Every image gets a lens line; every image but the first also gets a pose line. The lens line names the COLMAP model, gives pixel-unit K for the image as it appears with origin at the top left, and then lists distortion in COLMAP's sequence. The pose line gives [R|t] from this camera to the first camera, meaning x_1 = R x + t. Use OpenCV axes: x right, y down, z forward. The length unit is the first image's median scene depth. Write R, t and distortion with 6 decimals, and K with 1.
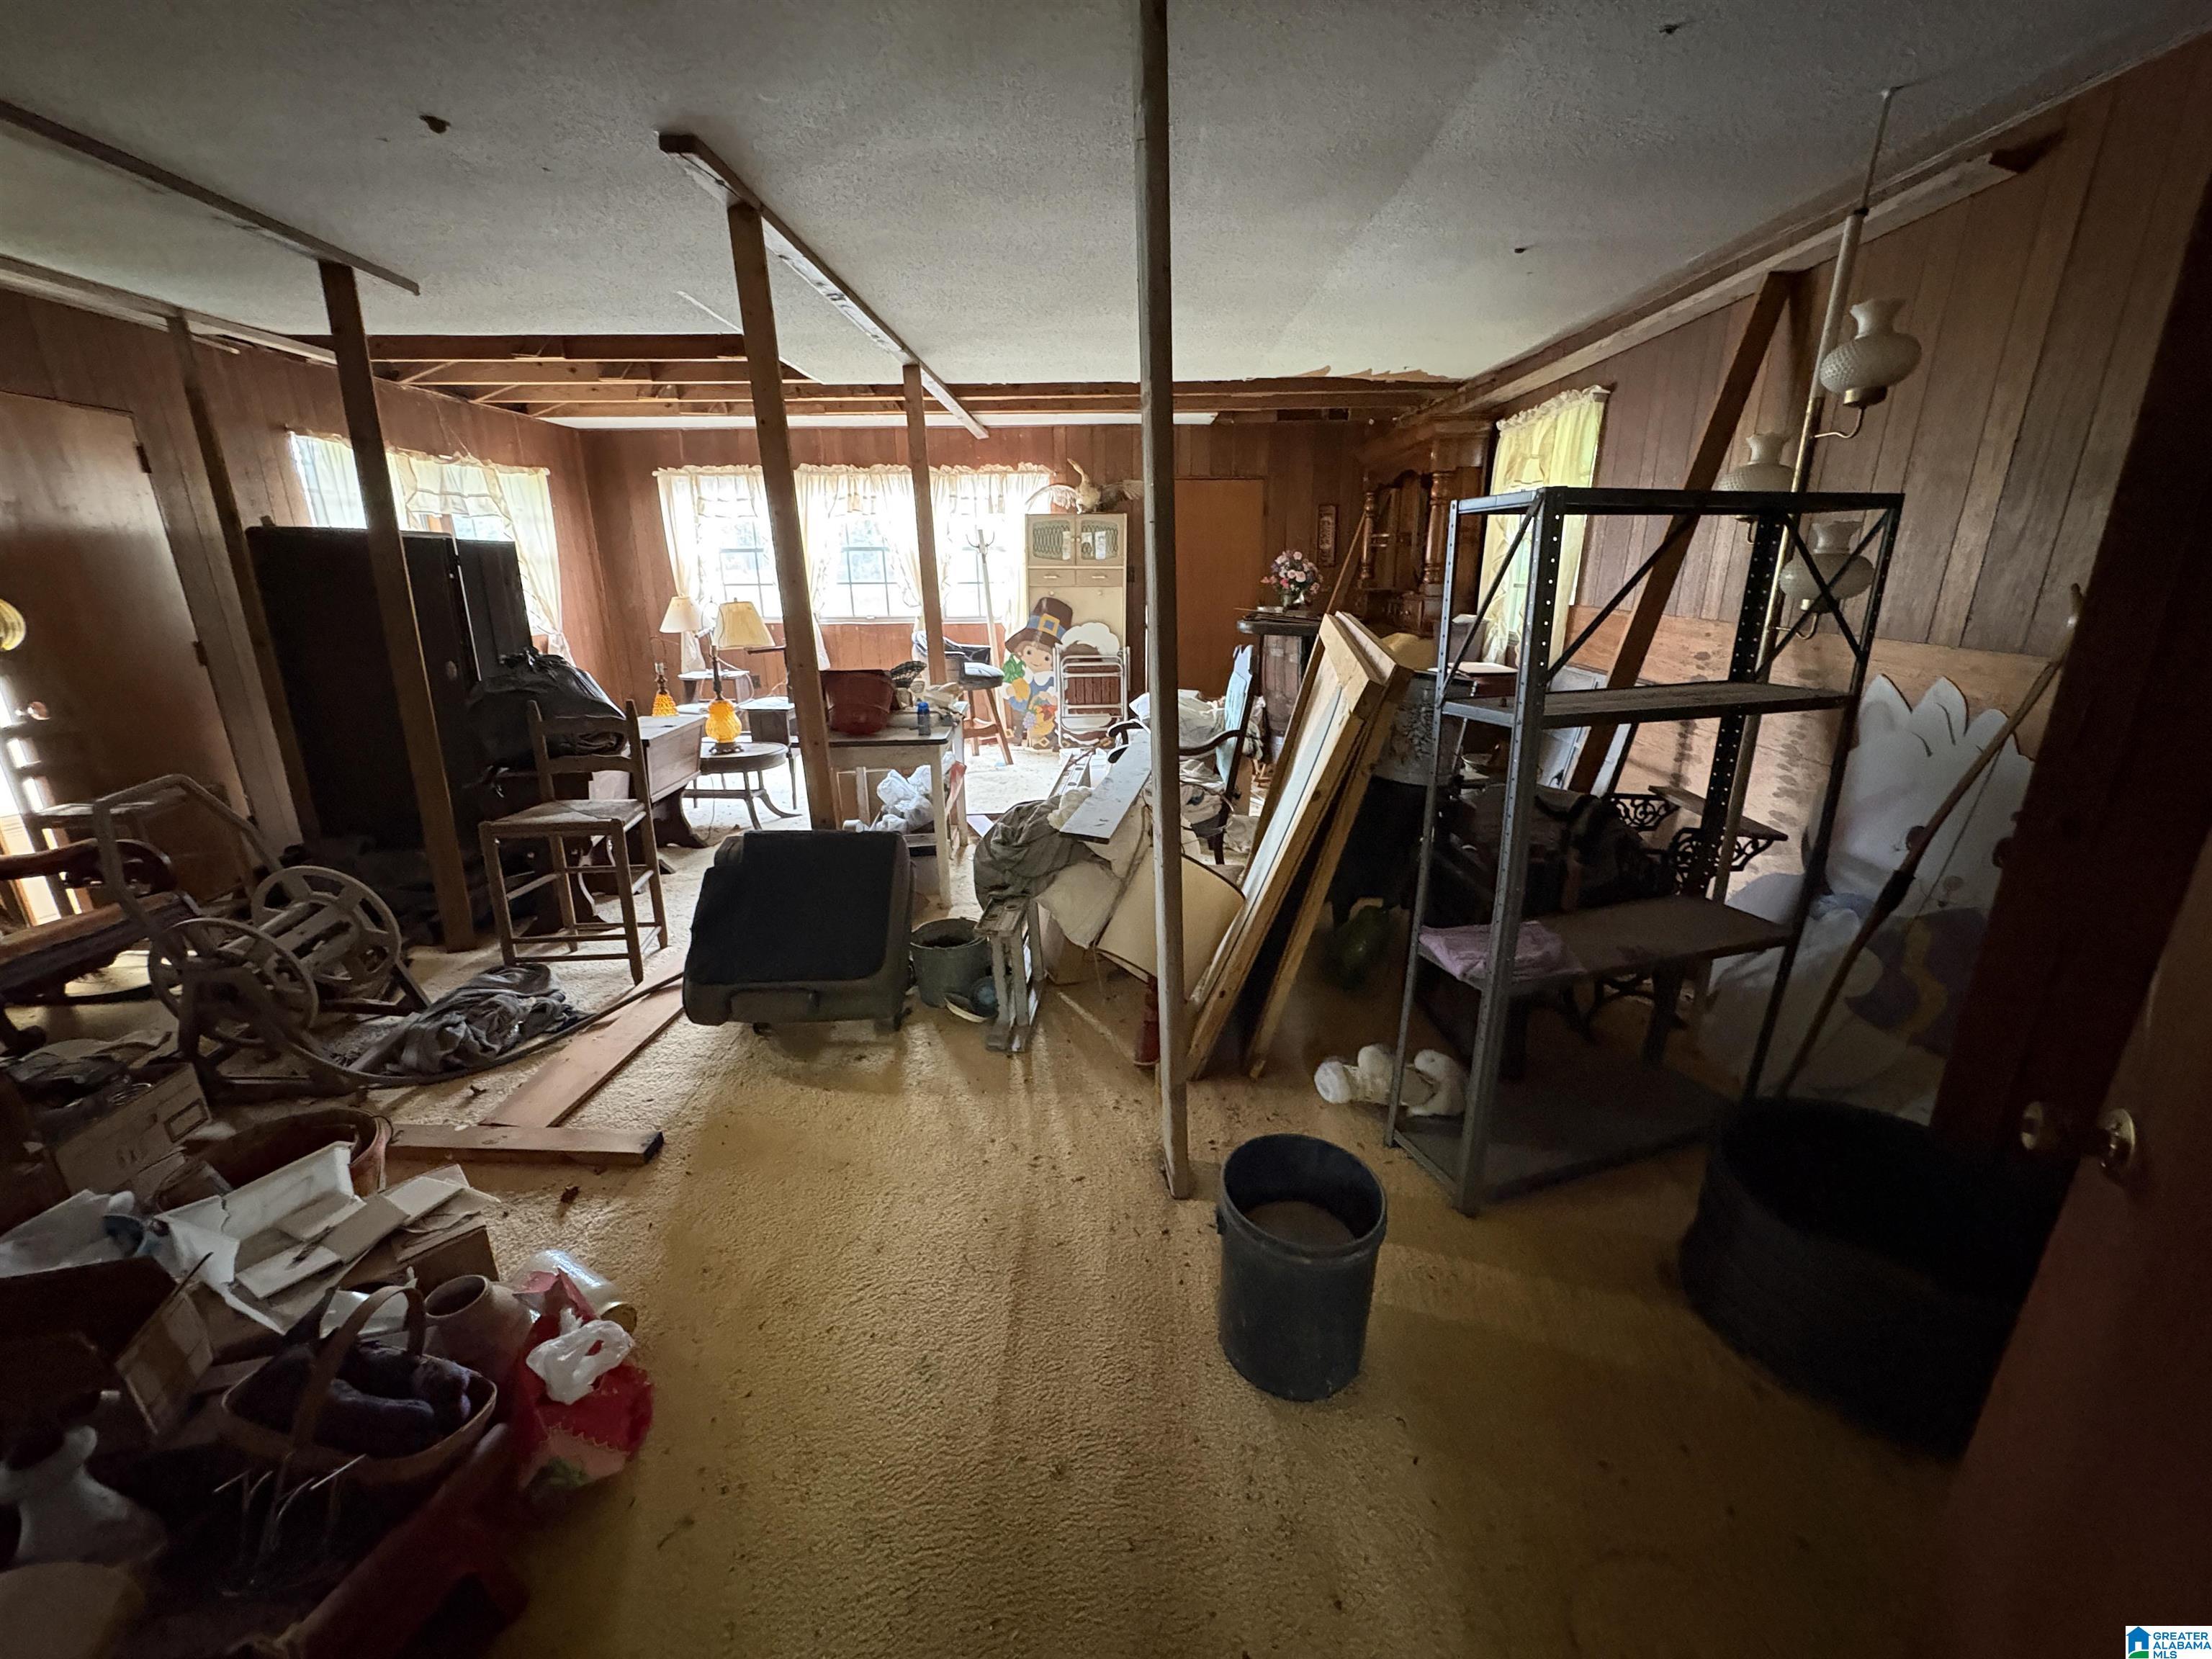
lens RADIAL K [[882.7, 0, 1115.6], [0, 882.7, 830.7], [0, 0, 1]] dist [0.001115, 0.000457]
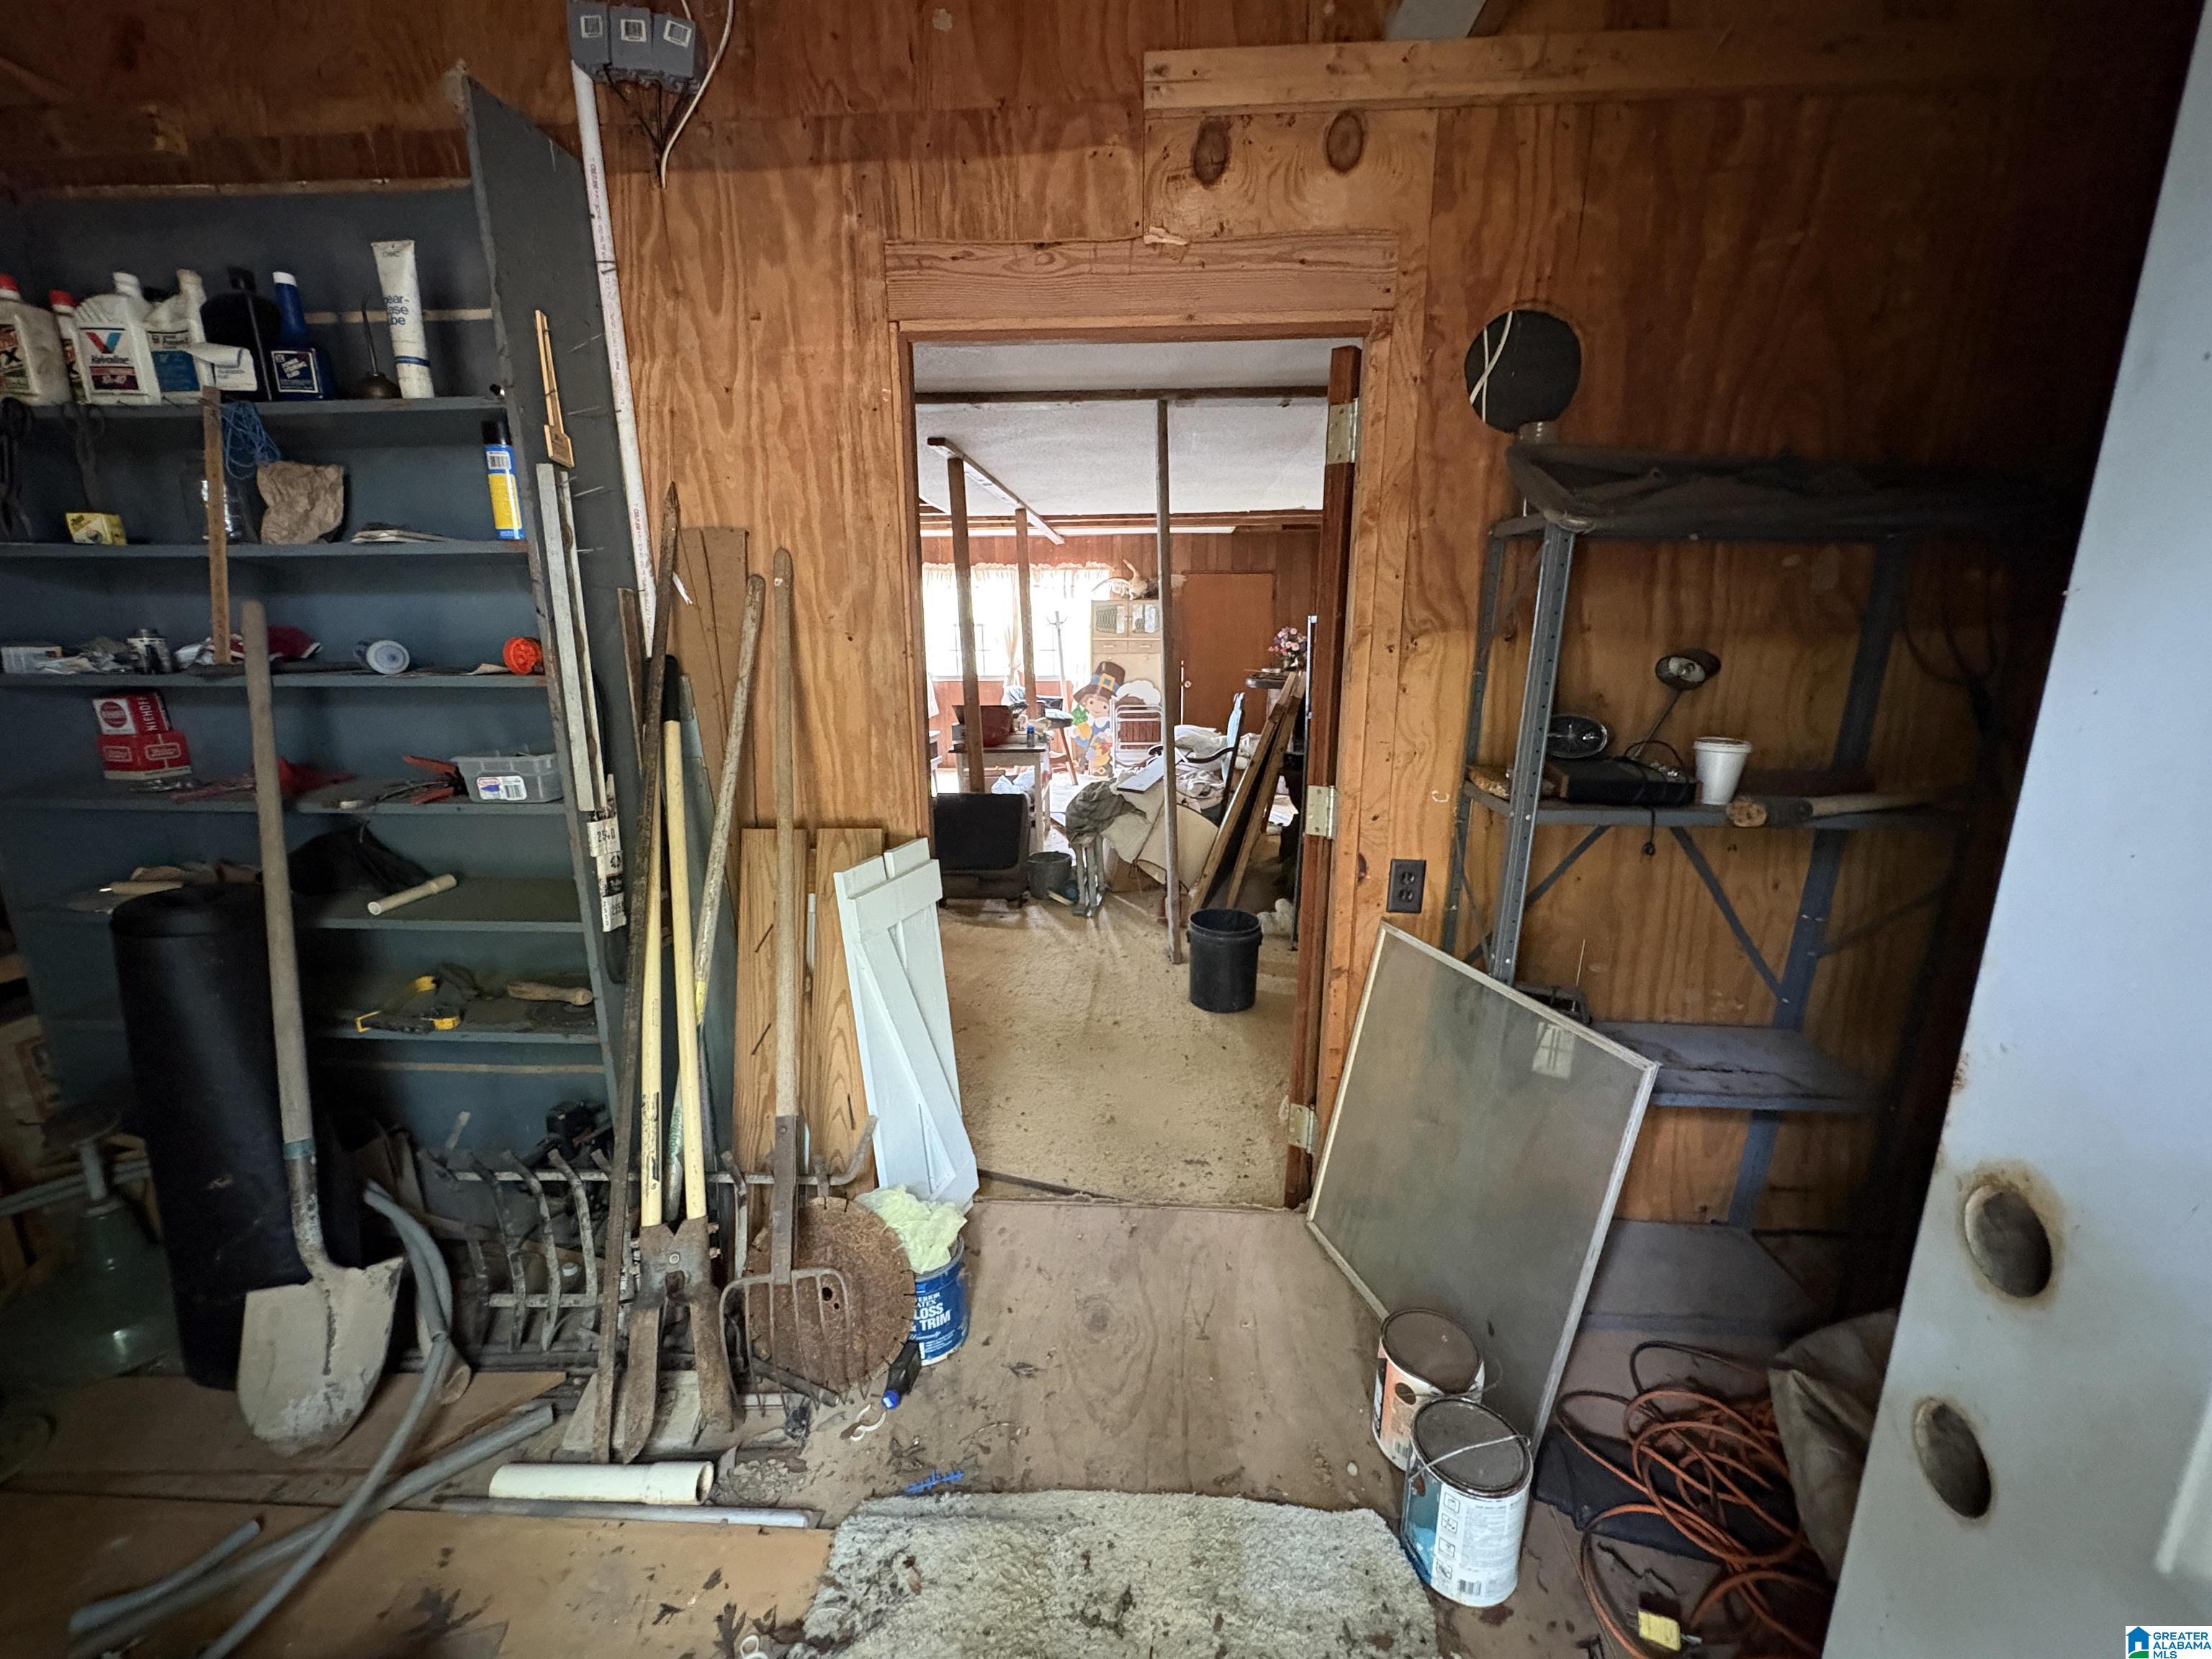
lens RADIAL K [[882.7, 0, 1106.3], [0, 882.7, 837.5], [0, 0, 1]] dist [0.001115, 0.000457]
pose [[0.997763, 0.014992, -0.065152, 0.015380], [-0.019026, 0.997911, -0.061744, 0.095790], [0.064090, 0.062845, 0.995963, -0.358615]]
